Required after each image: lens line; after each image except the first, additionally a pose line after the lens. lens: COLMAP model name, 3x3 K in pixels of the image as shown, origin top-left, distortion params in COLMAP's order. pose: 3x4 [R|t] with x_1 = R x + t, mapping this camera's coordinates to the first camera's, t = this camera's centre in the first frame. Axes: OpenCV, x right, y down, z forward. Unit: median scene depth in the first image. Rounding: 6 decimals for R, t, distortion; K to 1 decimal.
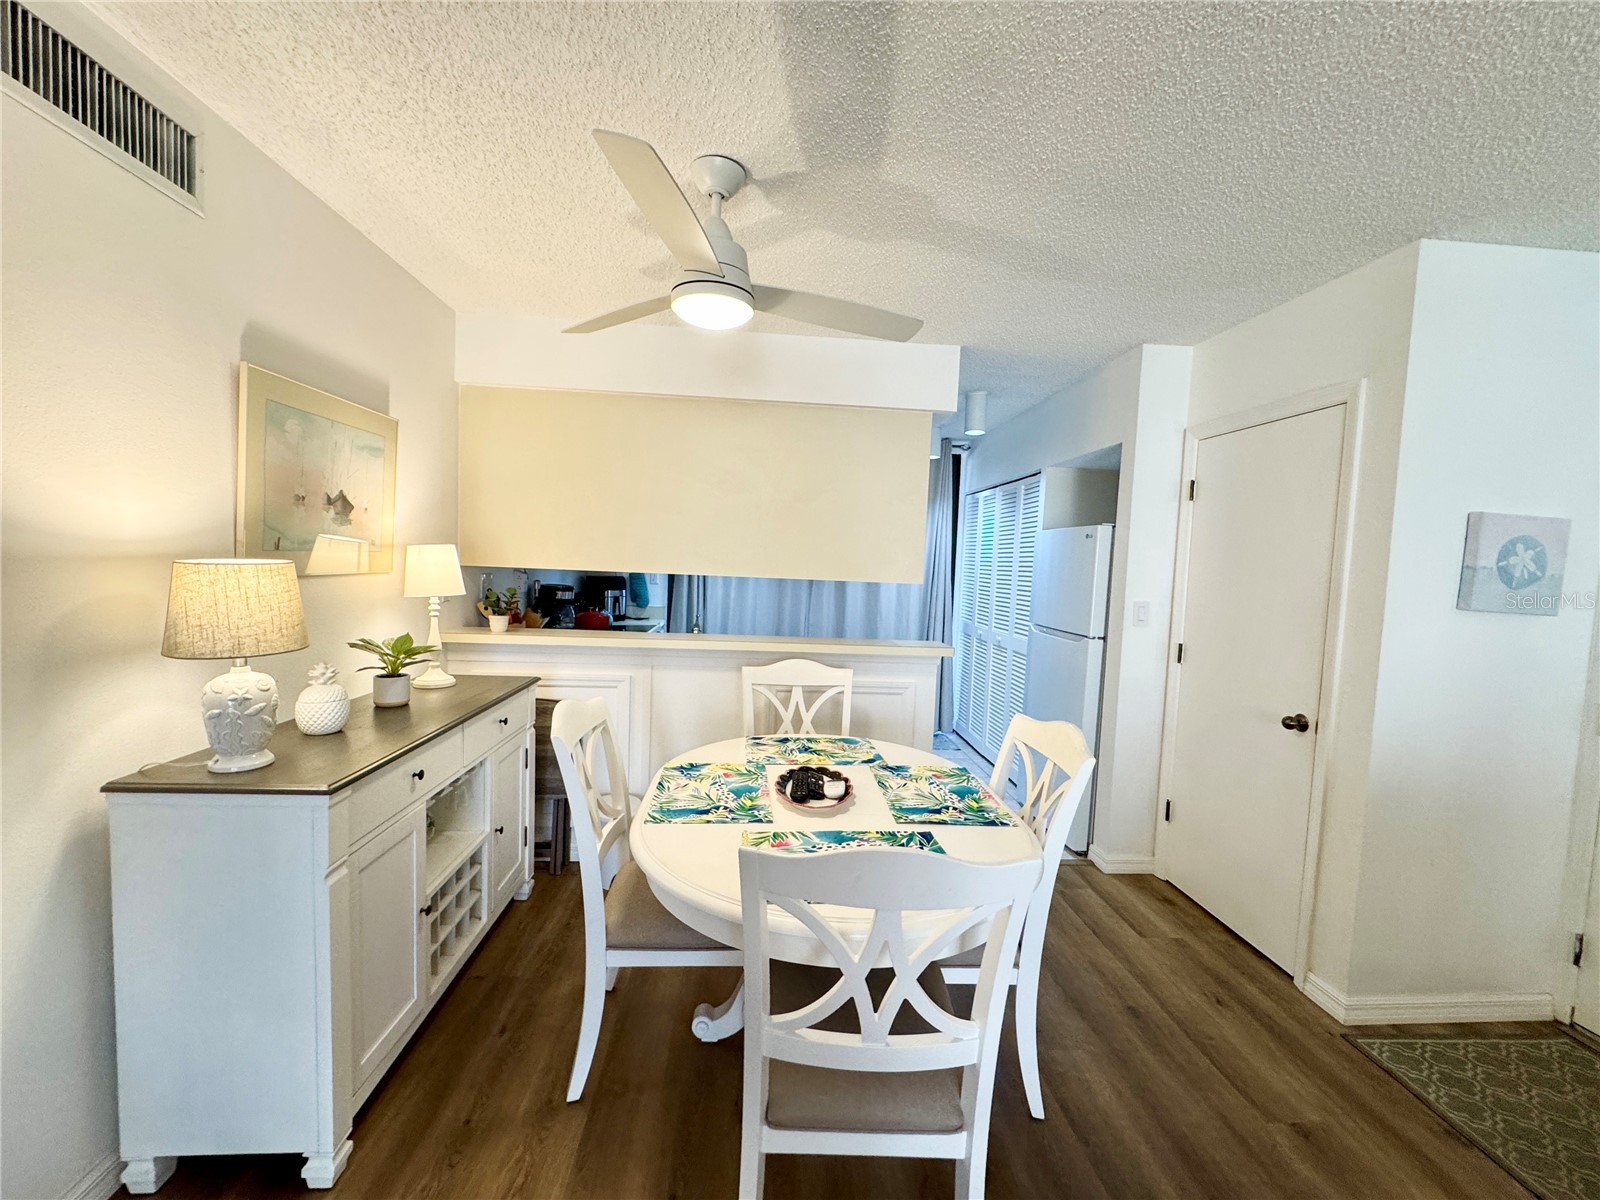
lens RADIAL K [[642.9, 0, 801.2], [0, 642.9, 607.0], [0, 0, 1]] dist [-0.003312, 0.000587]
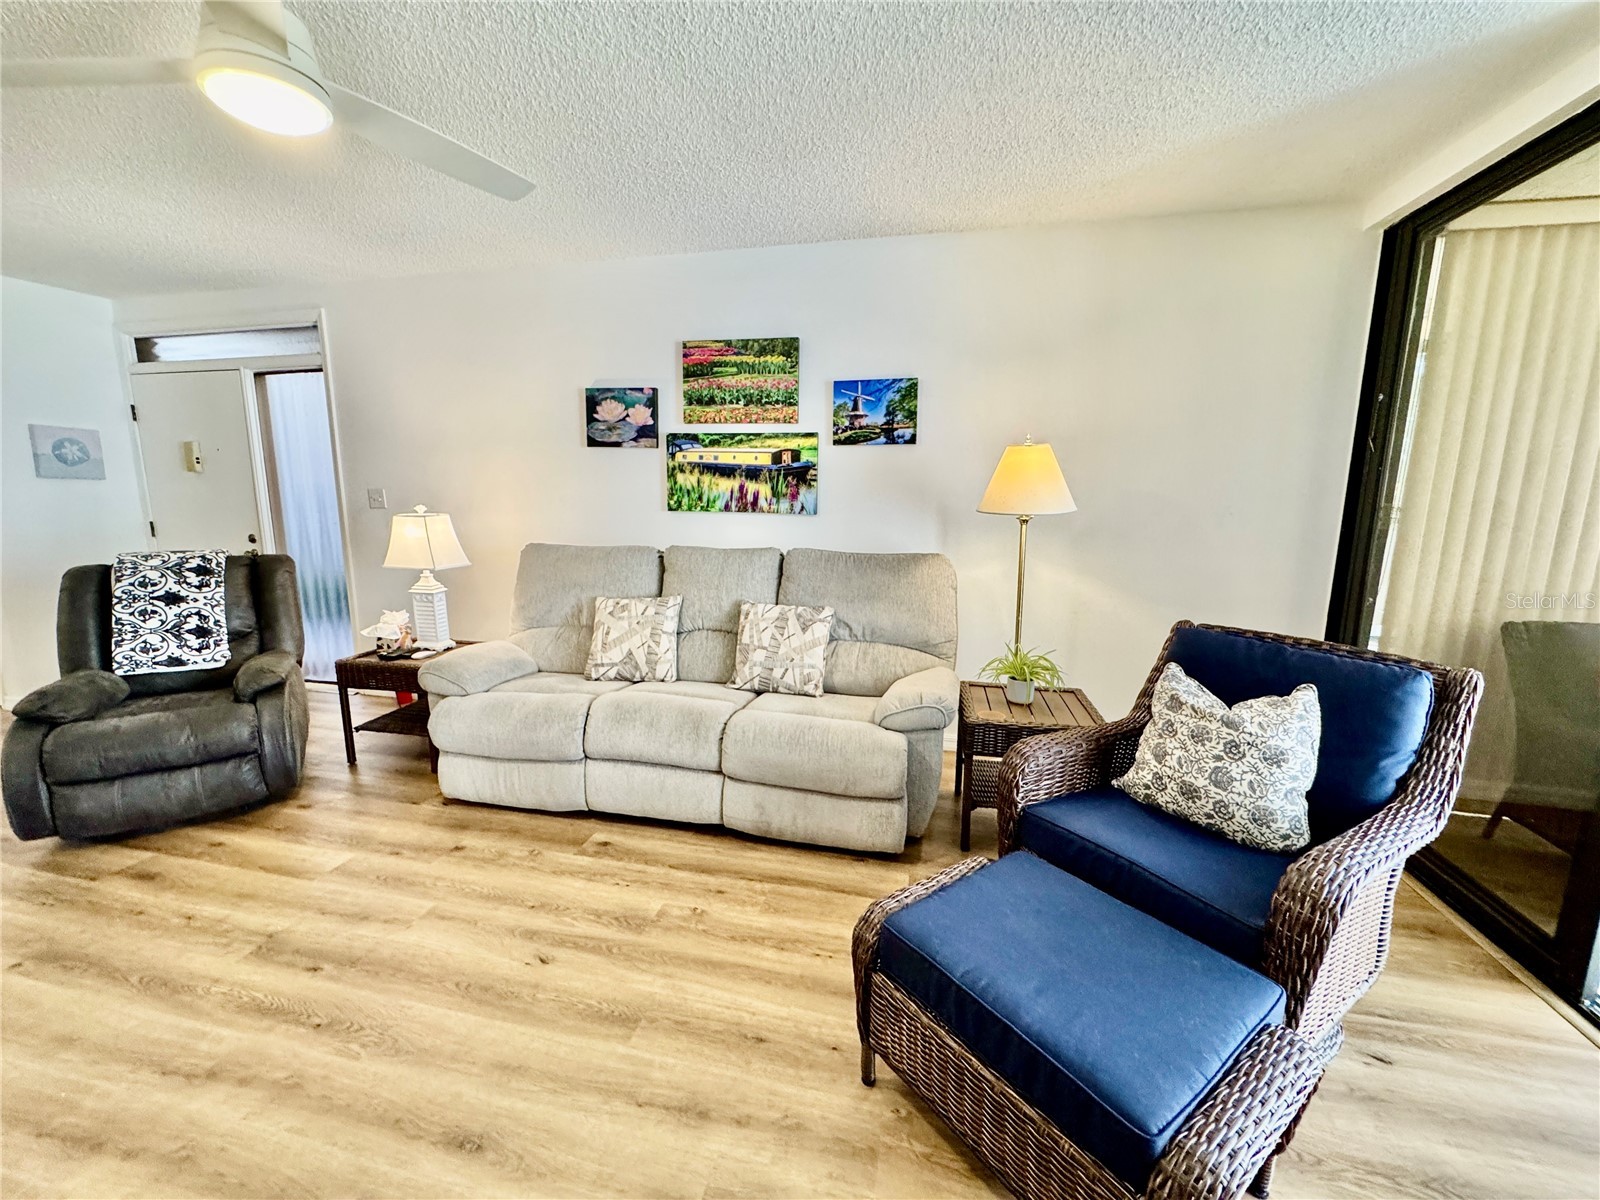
lens RADIAL K [[642.9, 0, 803.9], [0, 642.9, 598.5], [0, 0, 1]] dist [-0.003312, 0.000587]
pose [[0.291991, -0.200504, 0.935168, -0.142993], [0.076149, 0.979548, 0.186243, 0.174848], [-0.953385, 0.016830, 0.301288, -1.710898]]
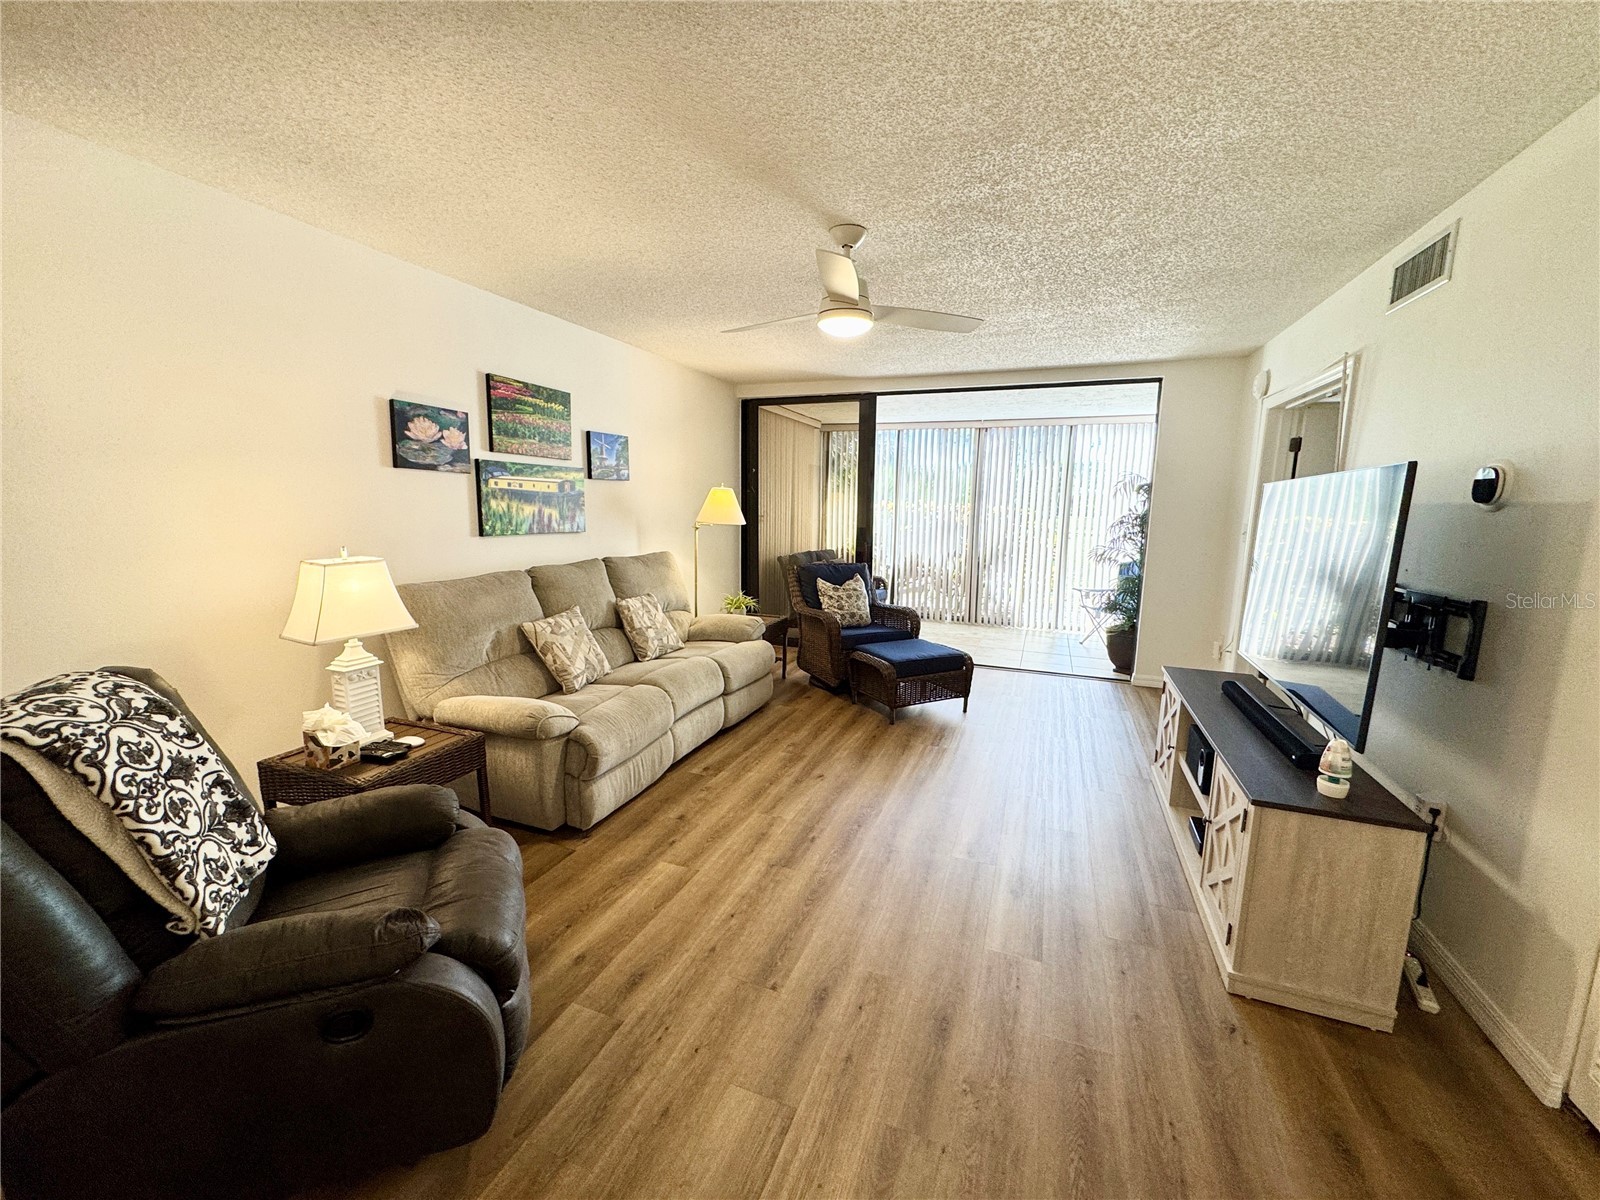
lens RADIAL K [[642.9, 0, 802.1], [0, 642.9, 599.1], [0, 0, 1]] dist [-0.003312, 0.000587]
pose [[-0.904688, -0.118192, 0.409354, -0.088693], [-0.020992, 0.971953, 0.234237, -0.019832], [-0.425558, 0.203319, -0.881795, 0.333278]]
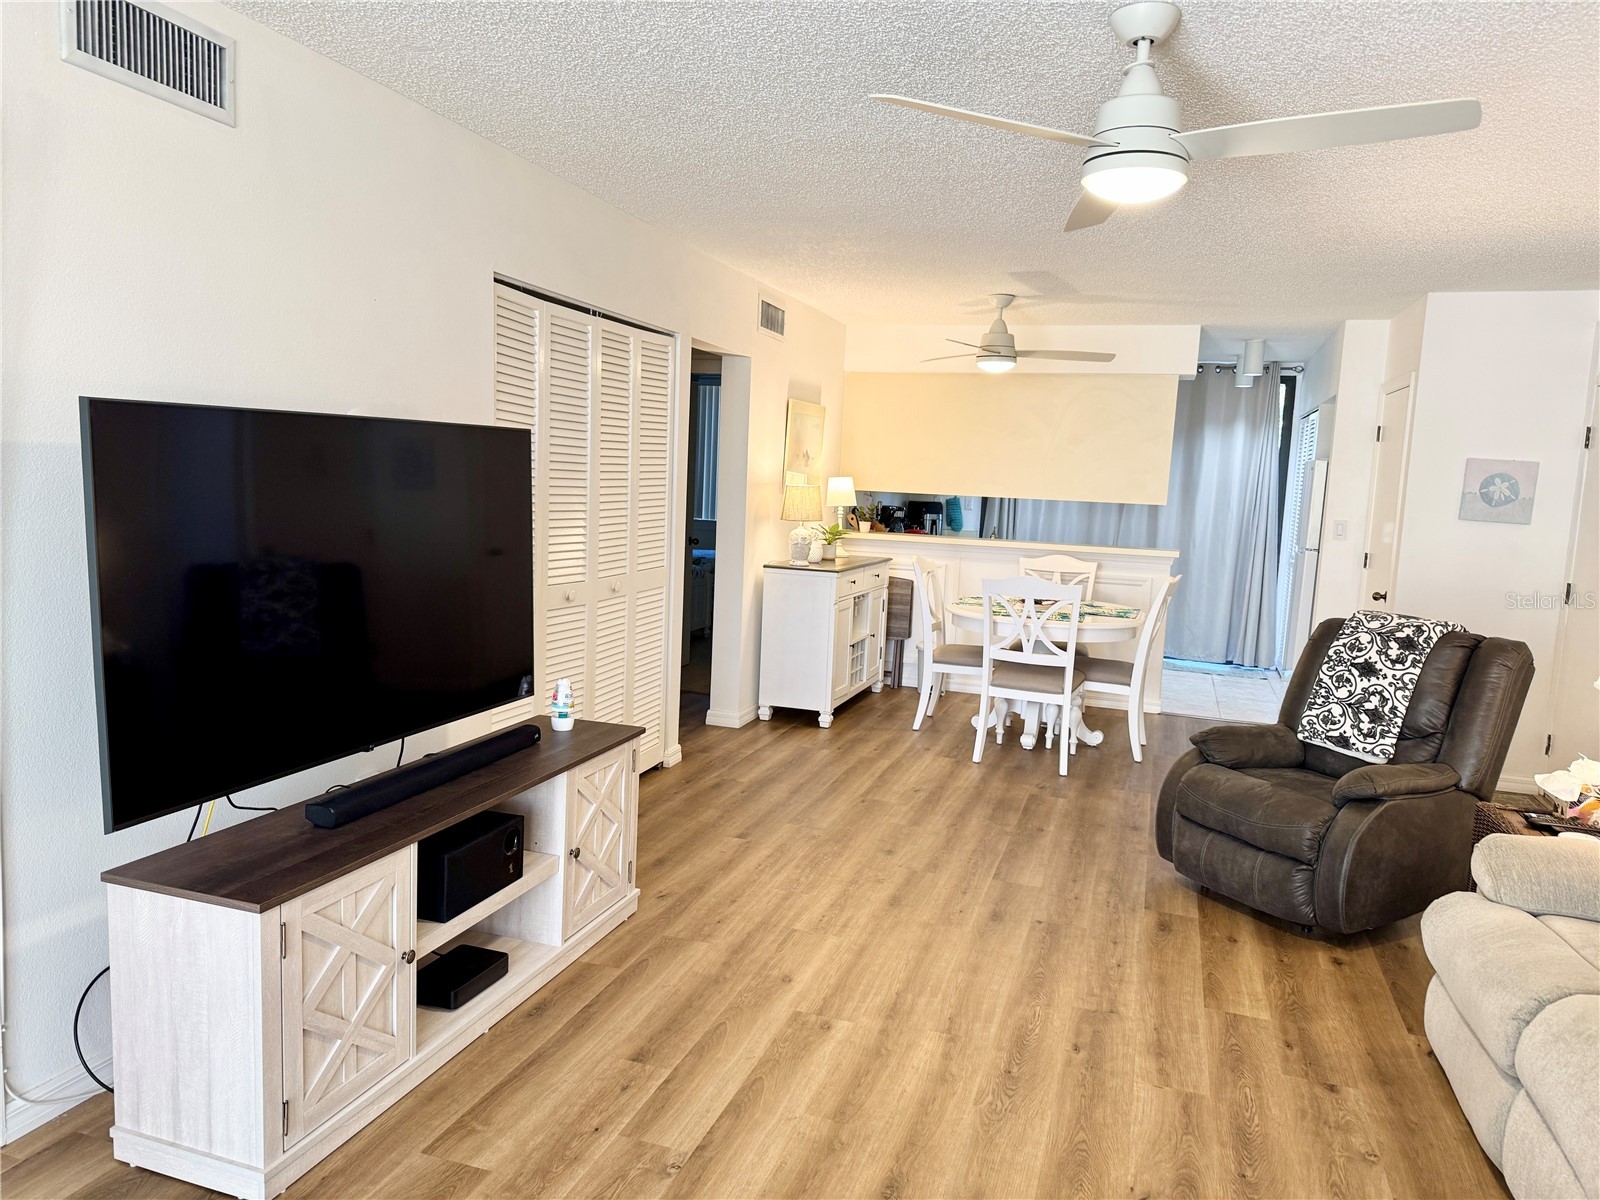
lens RADIAL K [[1127.2, 0, 784.0], [0, 1127.2, 601.4], [0, 0, 1]] dist [0.030094, -0.012066]
pose [[0.922129, 0.046032, -0.384134, 0.581246], [-0.036158, 0.998805, 0.032892, 0.177795], [0.385189, -0.016441, 0.922691, -2.288315]]
